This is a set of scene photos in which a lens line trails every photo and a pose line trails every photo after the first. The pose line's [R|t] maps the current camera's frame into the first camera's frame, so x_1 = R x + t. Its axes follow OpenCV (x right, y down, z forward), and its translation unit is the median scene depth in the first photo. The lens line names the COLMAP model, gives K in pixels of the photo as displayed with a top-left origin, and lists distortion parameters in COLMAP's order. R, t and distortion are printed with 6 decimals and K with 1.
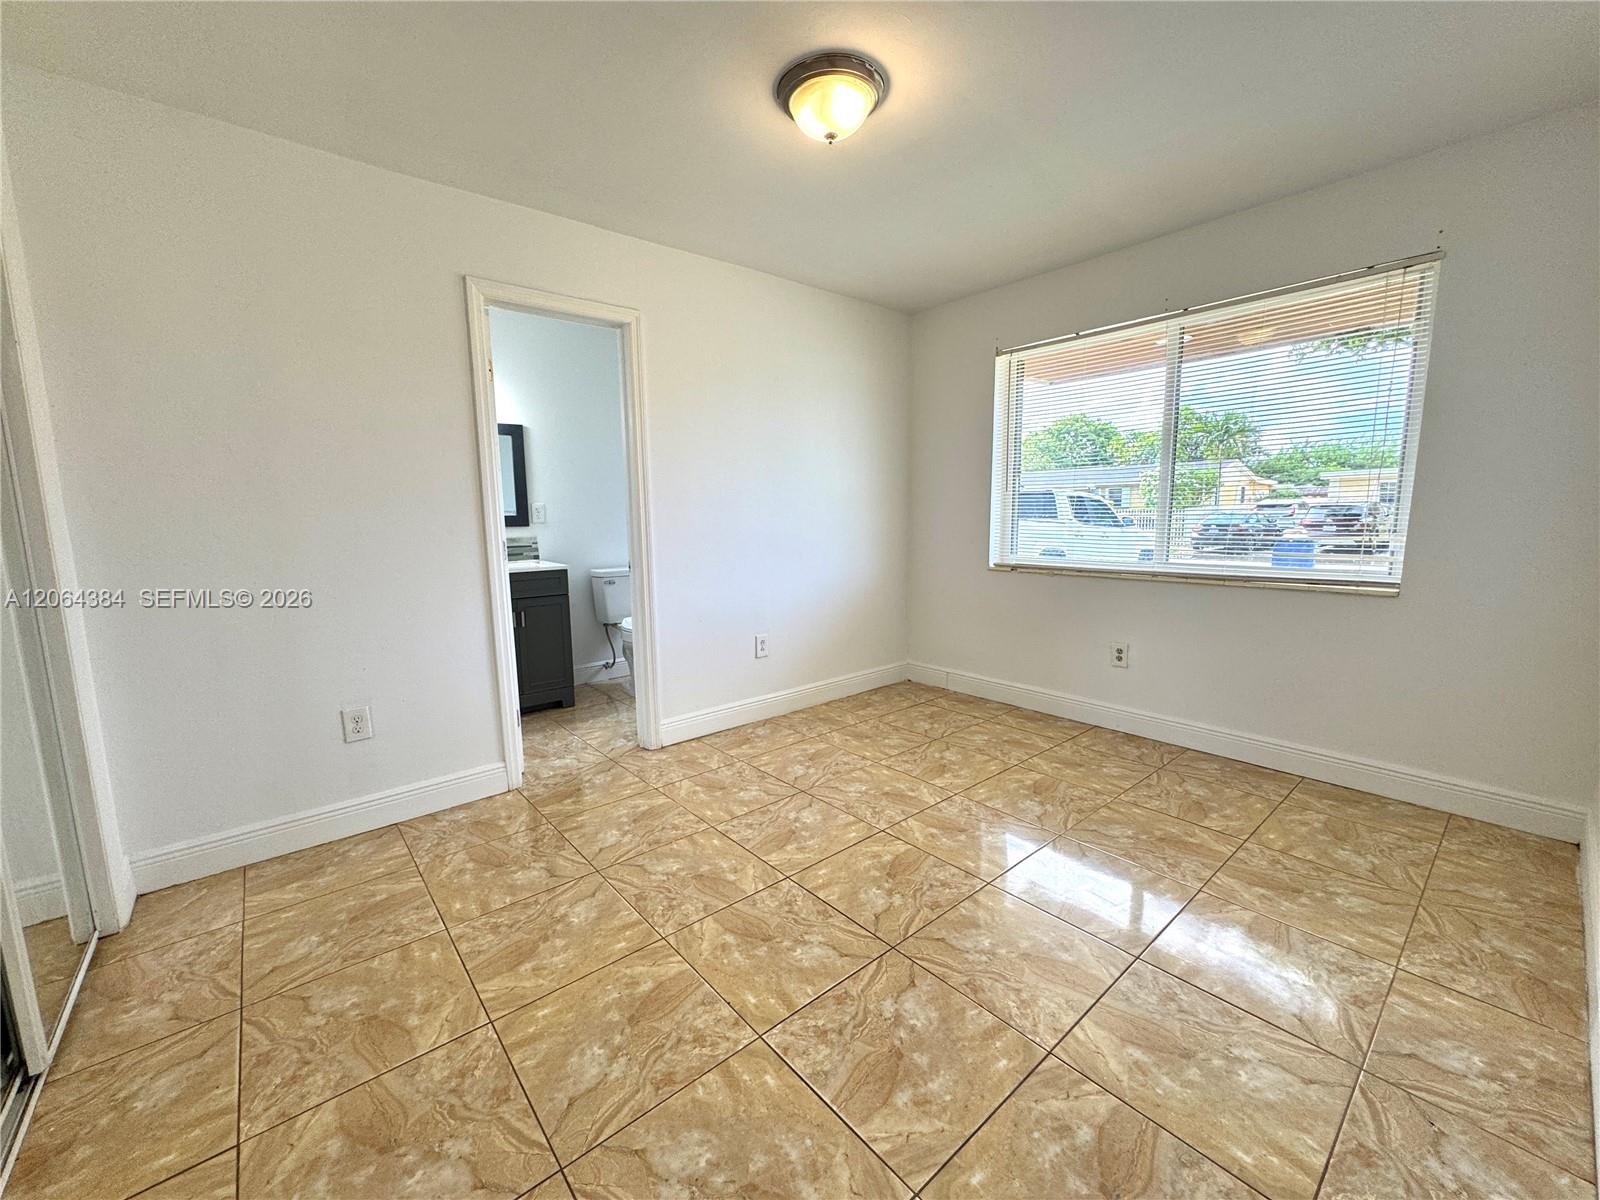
lens RADIAL K [[642.1, 0, 798.8], [0, 642.1, 605.2], [0, 0, 1]] dist [-0.003908, 0.000971]
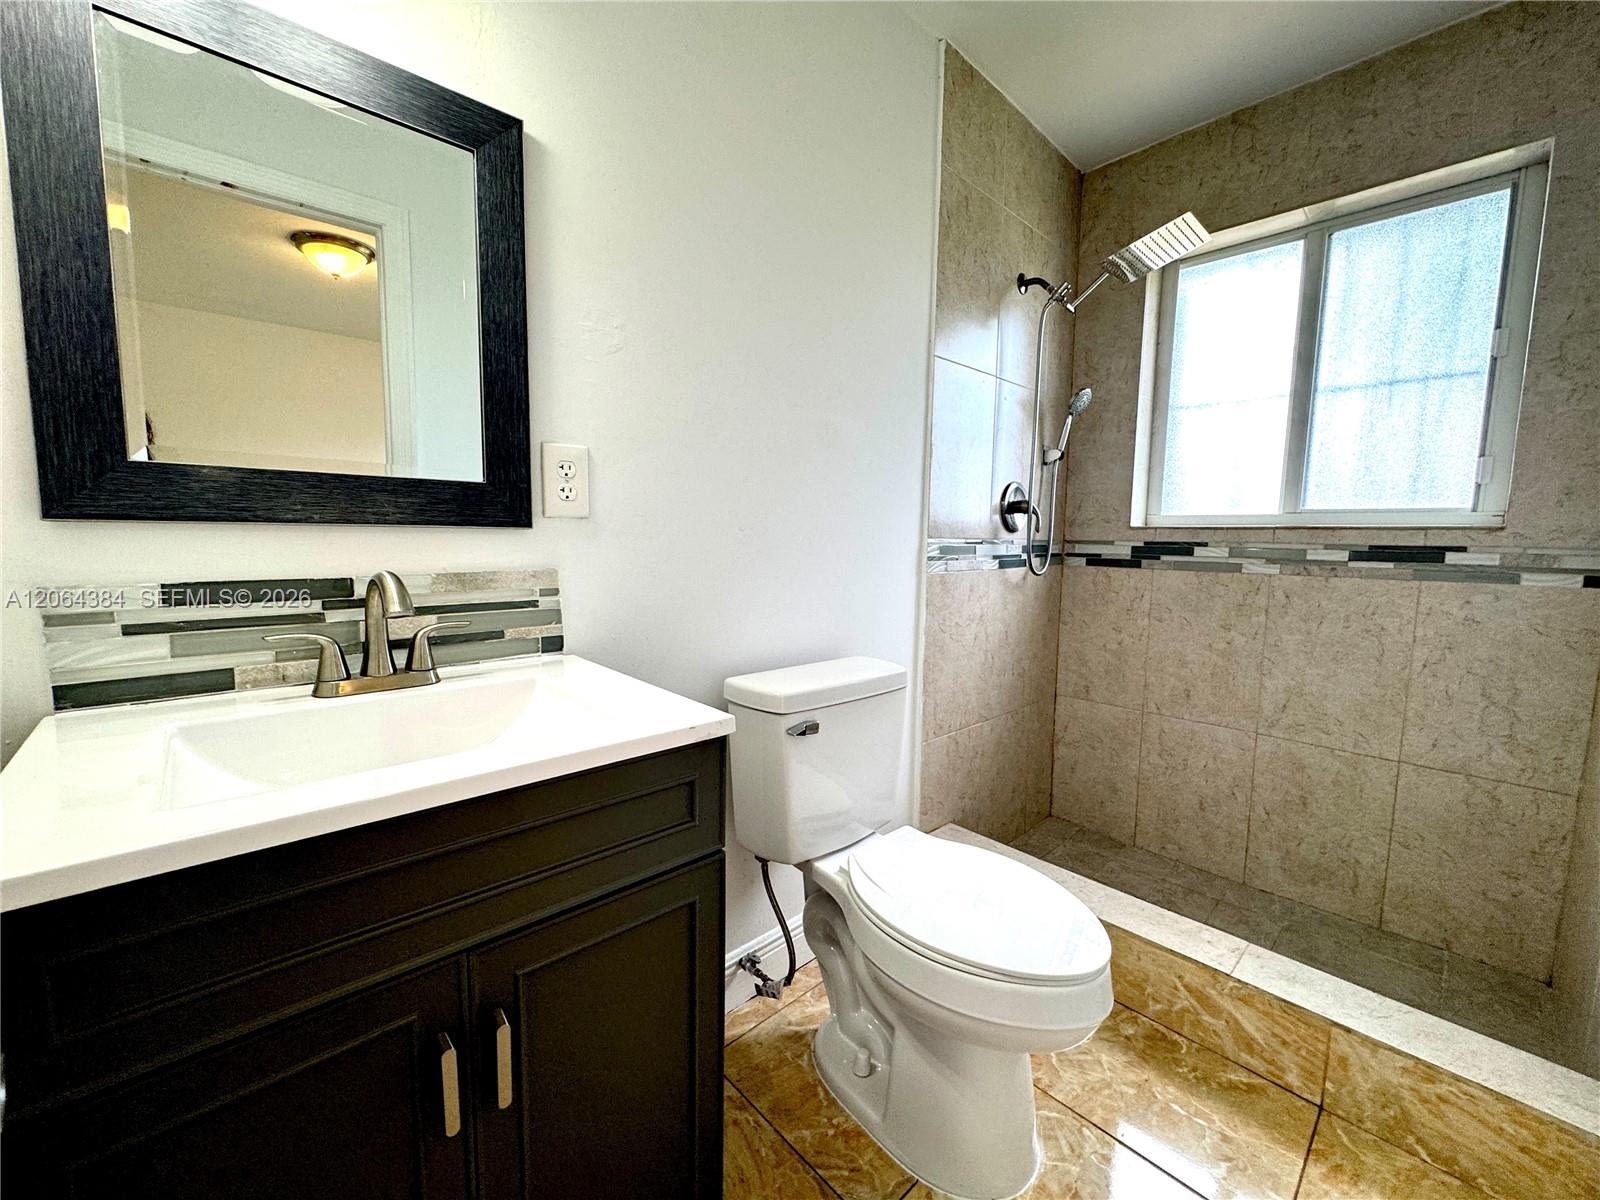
lens RADIAL K [[642.1, 0, 801.4], [0, 642.1, 598.2], [0, 0, 1]] dist [-0.003908, 0.000971]
pose [[0.998558, 0.024894, 0.047568, -0.320832], [-0.022920, 0.998872, -0.041597, -0.084983], [-0.048550, 0.040446, 0.998002, 0.733914]]
